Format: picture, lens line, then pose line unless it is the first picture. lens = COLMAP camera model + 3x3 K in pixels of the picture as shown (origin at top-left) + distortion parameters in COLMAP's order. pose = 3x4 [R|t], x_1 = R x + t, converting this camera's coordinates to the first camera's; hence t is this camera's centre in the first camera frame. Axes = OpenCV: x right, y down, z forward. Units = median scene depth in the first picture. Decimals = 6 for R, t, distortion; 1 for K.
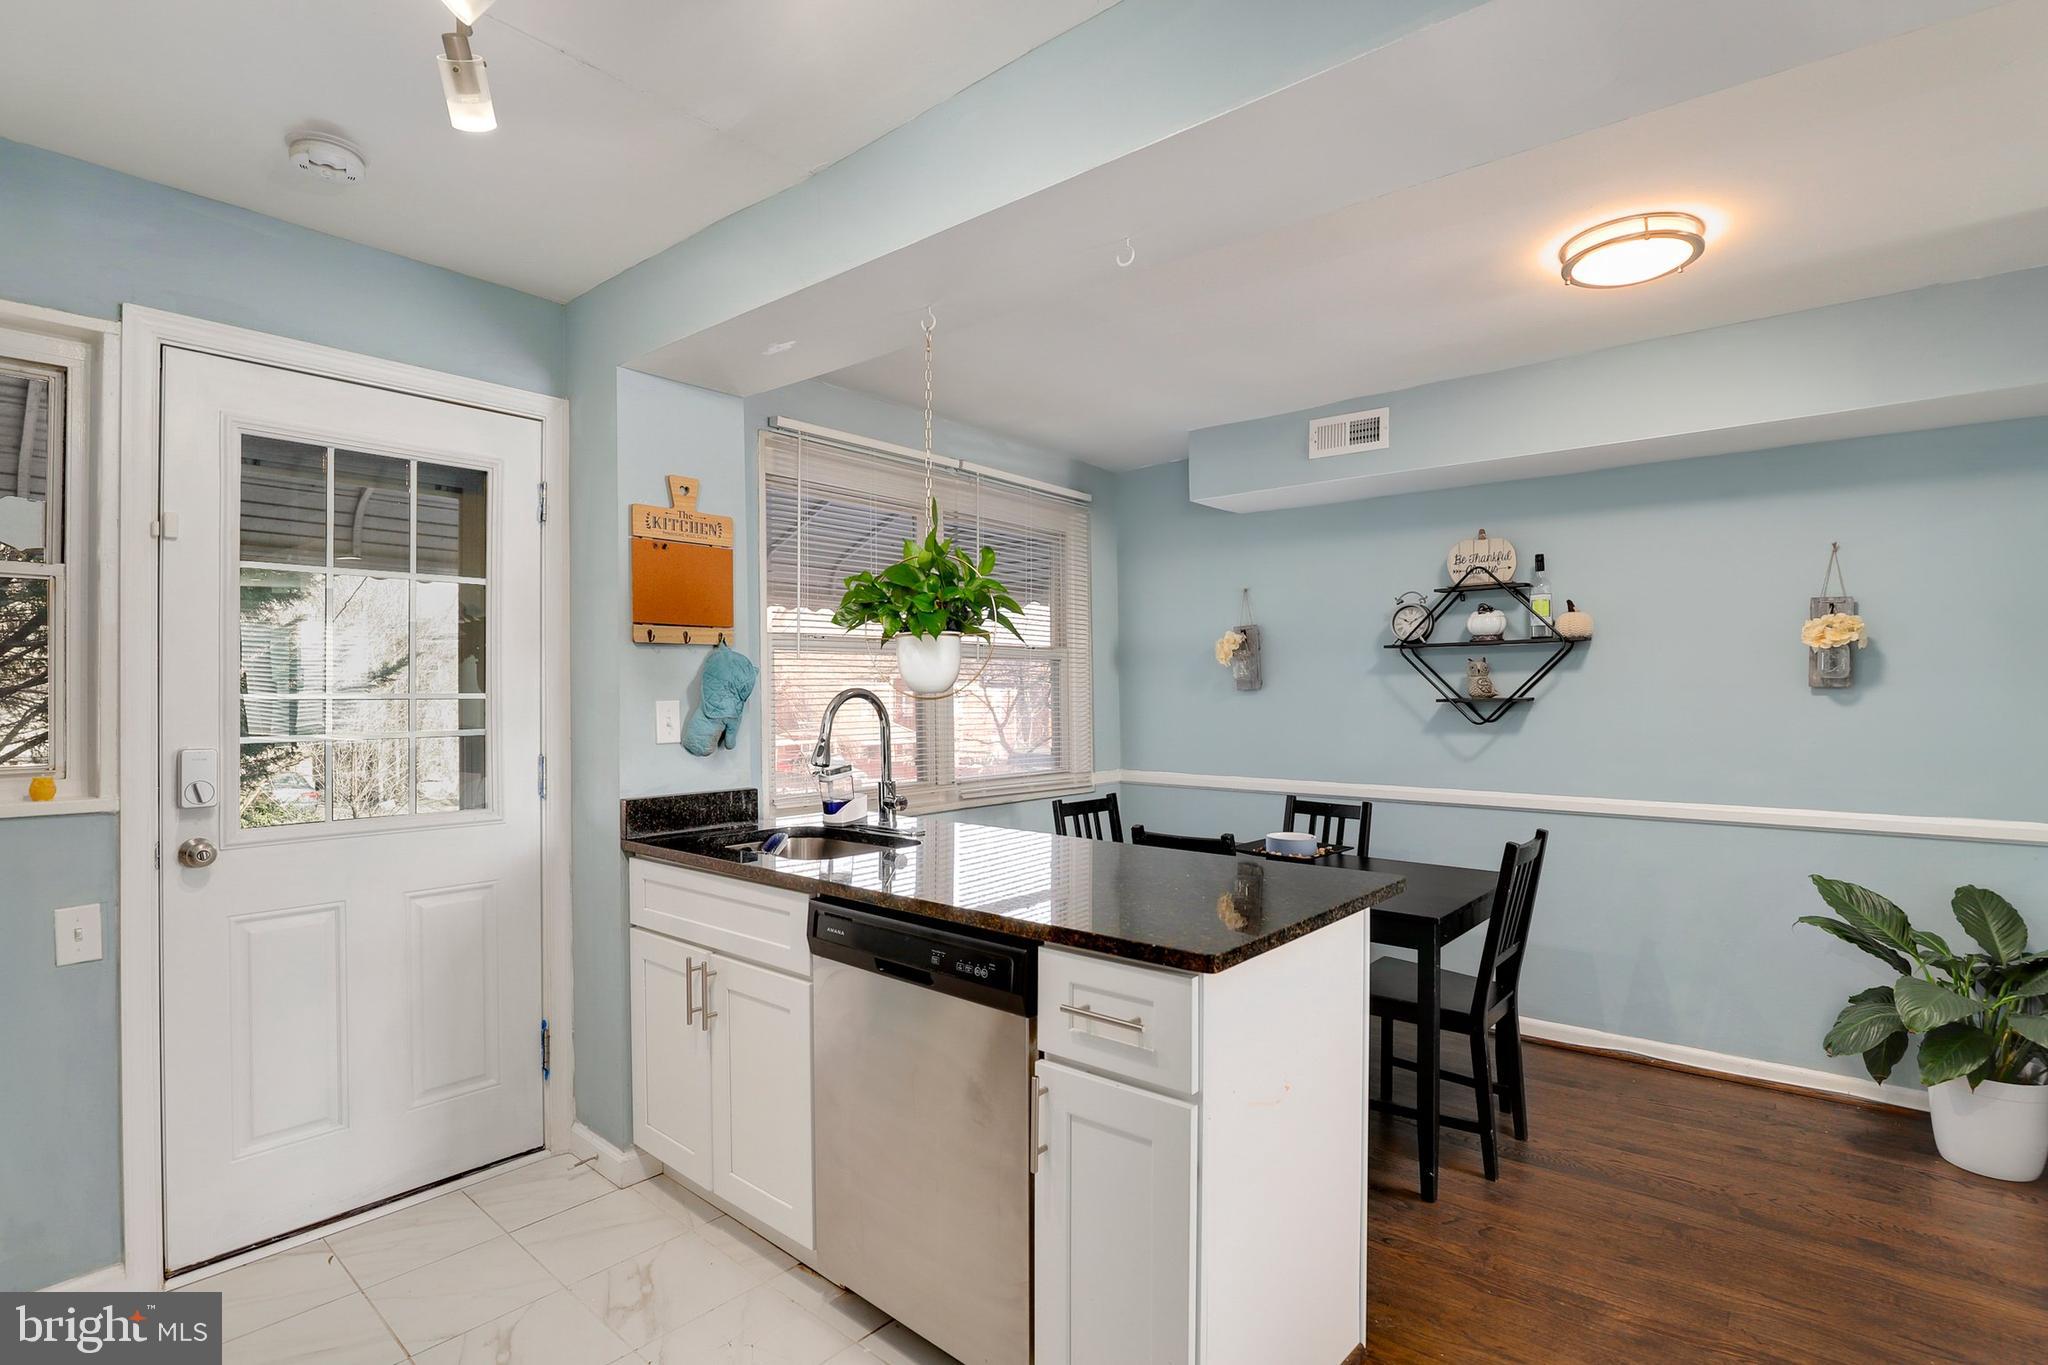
lens RADIAL K [[970.8, 0, 1024.0], [0, 970.8, 682.5], [0, 0, 1]] dist [-0.028792, 0.000023]
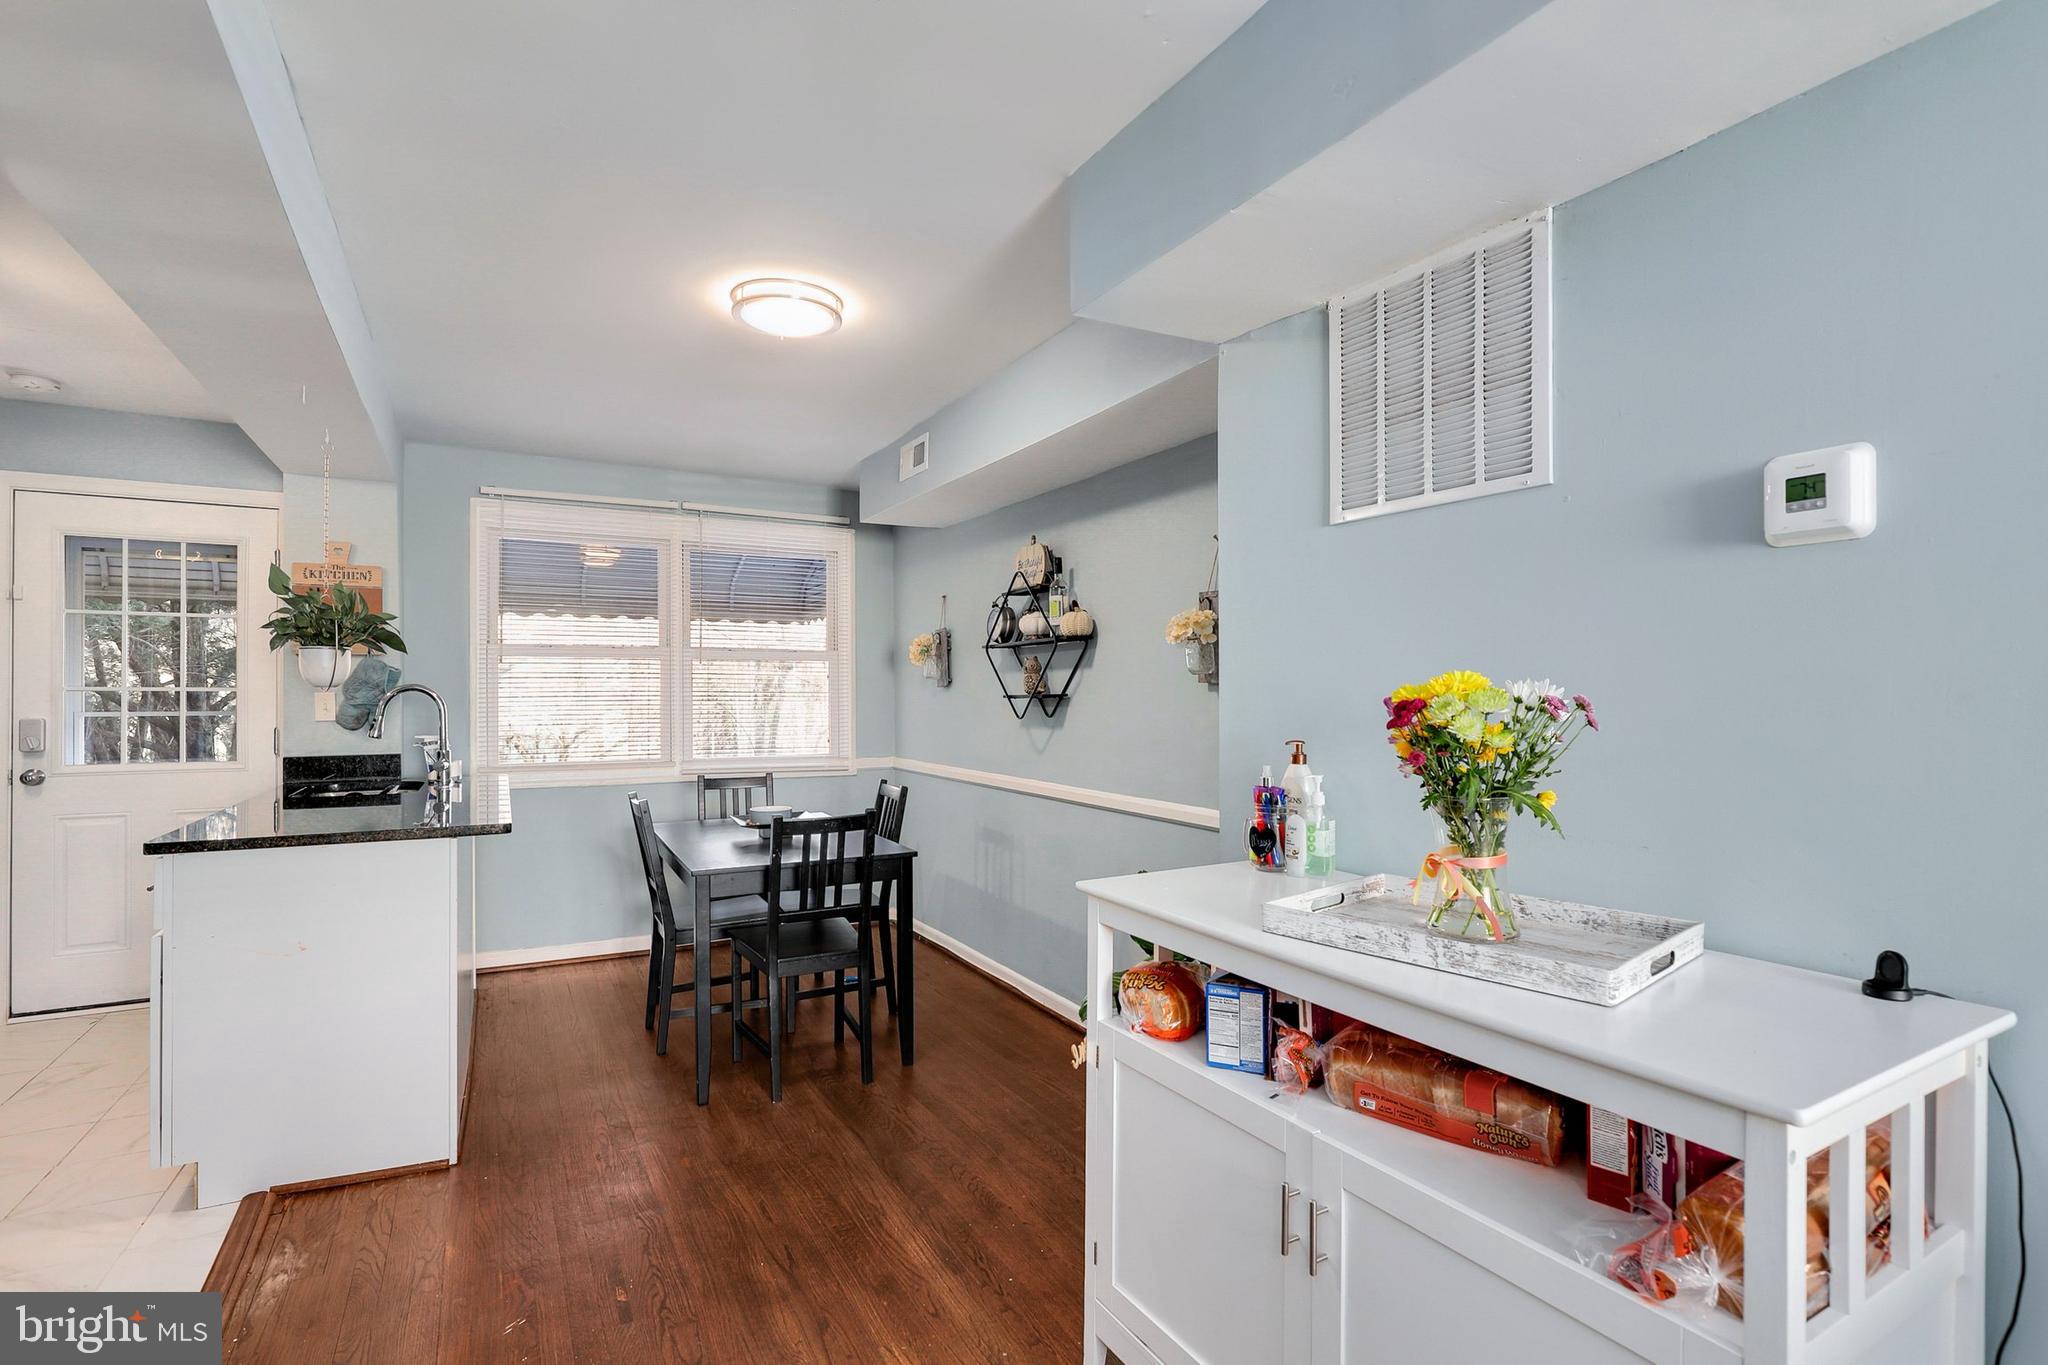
lens RADIAL K [[971.4, 0, 1025.6], [0, 971.4, 687.2], [0, 0, 1]] dist [-0.007718, 0.000309]
pose [[0.932498, 0.000009, -0.361175, 1.159738], [0.000815, 0.999997, 0.002128, 0.008140], [0.361174, -0.002278, 0.932496, -0.001828]]
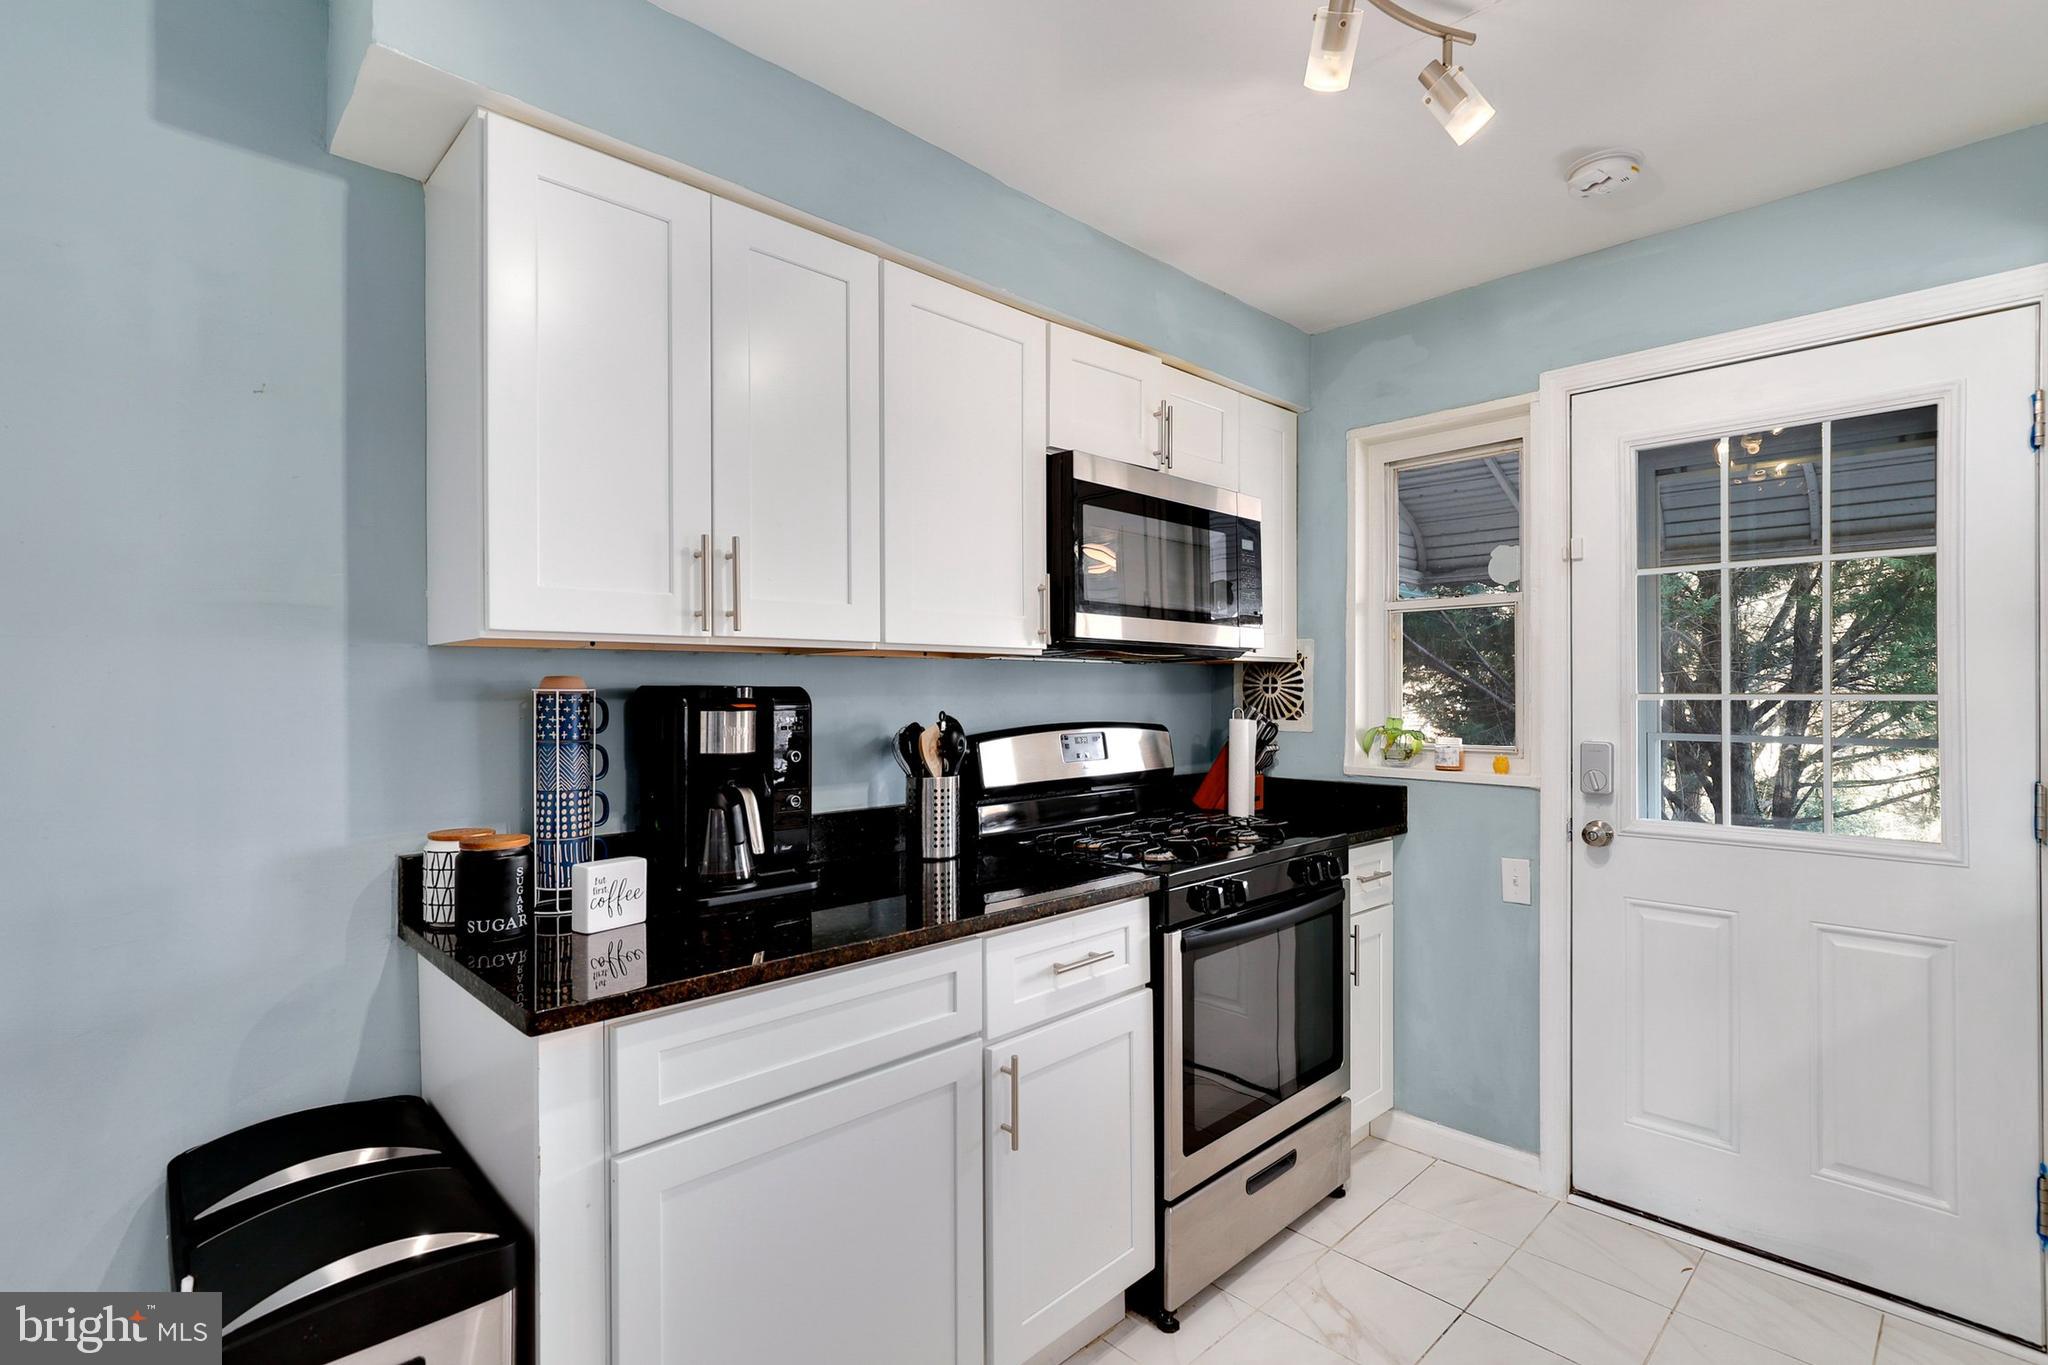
lens RADIAL K [[971.4, 0, 1025.6], [0, 971.4, 687.2], [0, 0, 1]] dist [-0.007718, 0.000309]
pose [[-0.103559, -0.000834, -0.994623, 0.271150], [0.010136, 0.999947, -0.001894, 0.000254], [0.994572, -0.010278, -0.103545, 0.343364]]
